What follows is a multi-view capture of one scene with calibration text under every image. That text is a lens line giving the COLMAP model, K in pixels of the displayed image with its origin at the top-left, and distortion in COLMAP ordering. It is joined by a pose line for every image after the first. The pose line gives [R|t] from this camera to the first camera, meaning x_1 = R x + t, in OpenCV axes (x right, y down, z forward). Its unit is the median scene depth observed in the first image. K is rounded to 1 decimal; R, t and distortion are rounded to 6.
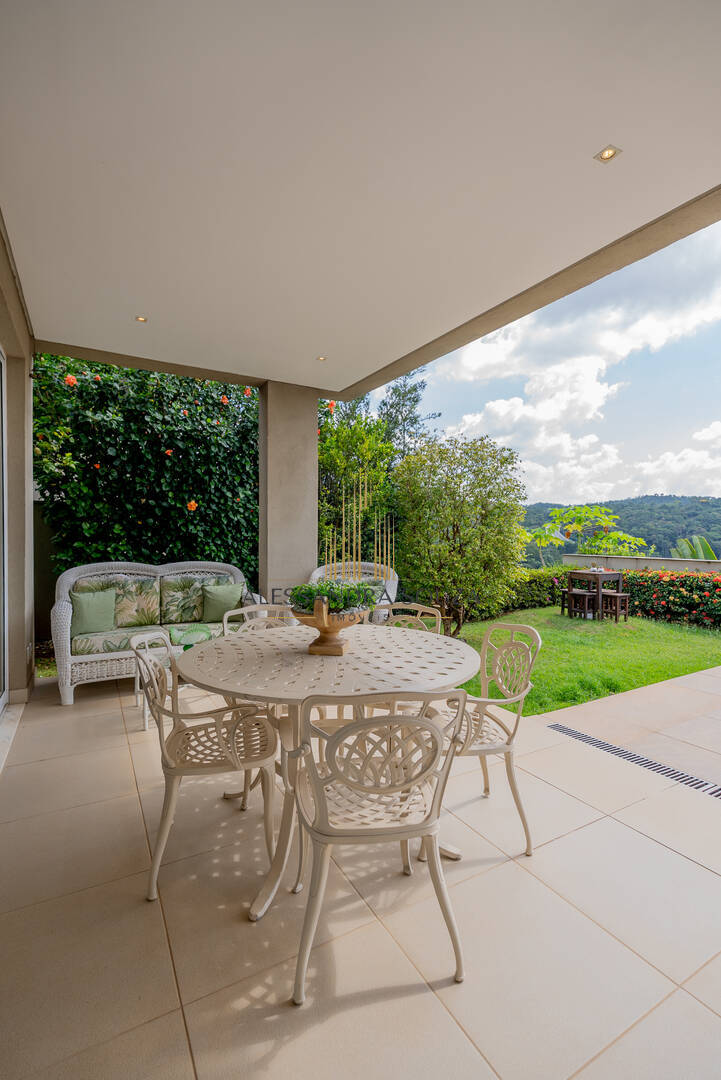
lens RADIAL K [[486.4, 0, 361.7], [0, 486.4, 536.9], [0, 0, 1]] dist [-0.001319, -0.000035]
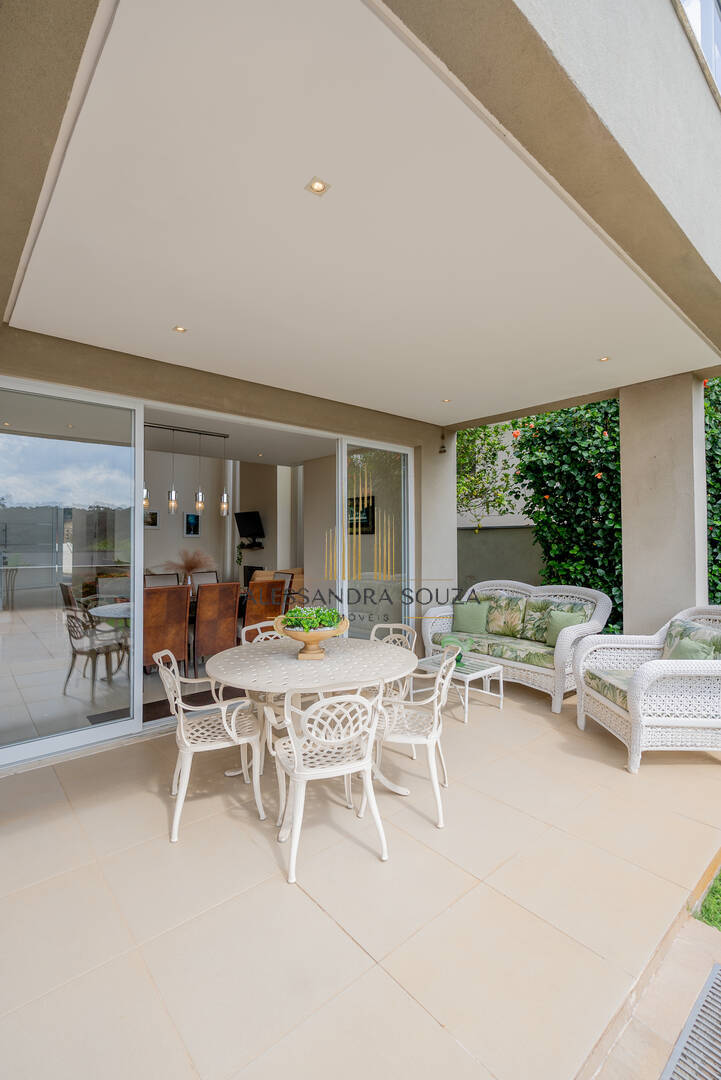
lens RADIAL K [[486.4, 0, 361.7], [0, 486.4, 536.9], [0, 0, 1]] dist [-0.001319, -0.000035]
pose [[0.199476, -0.011829, -0.979831, 0.626708], [0.001140, 0.999929, -0.011840, -0.044528], [0.979902, 0.001244, 0.199475, 0.403819]]
